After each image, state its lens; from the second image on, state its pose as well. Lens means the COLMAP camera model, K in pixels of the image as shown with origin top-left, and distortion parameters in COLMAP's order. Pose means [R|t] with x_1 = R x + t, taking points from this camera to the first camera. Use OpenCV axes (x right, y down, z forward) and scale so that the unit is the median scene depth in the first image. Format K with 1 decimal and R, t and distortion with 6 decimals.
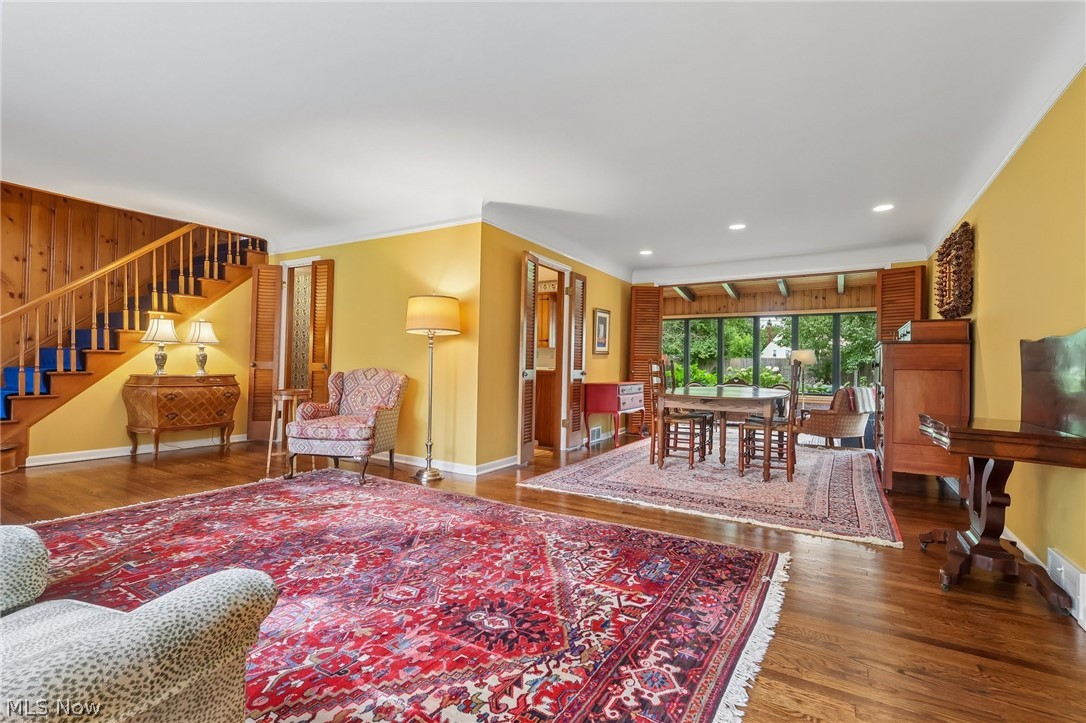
lens RADIAL K [[503.3, 0, 538.4], [0, 503.3, 359.4], [0, 0, 1]] dist [0.000526, 0.000280]
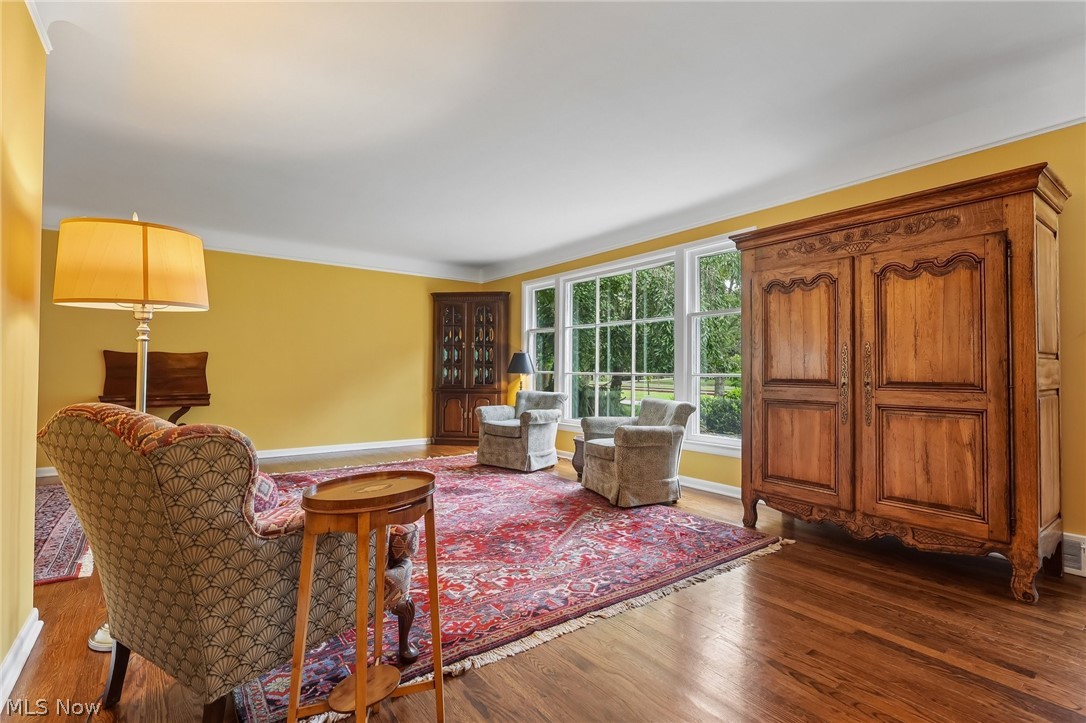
lens RADIAL K [[503.3, 0, 538.4], [0, 503.3, 359.4], [0, 0, 1]] dist [0.000526, 0.000280]
pose [[-0.924225, -0.018657, 0.381392, -1.240671], [-0.027030, 0.999497, -0.016609, -0.021135], [-0.380890, -0.025659, -0.924264, 2.228125]]
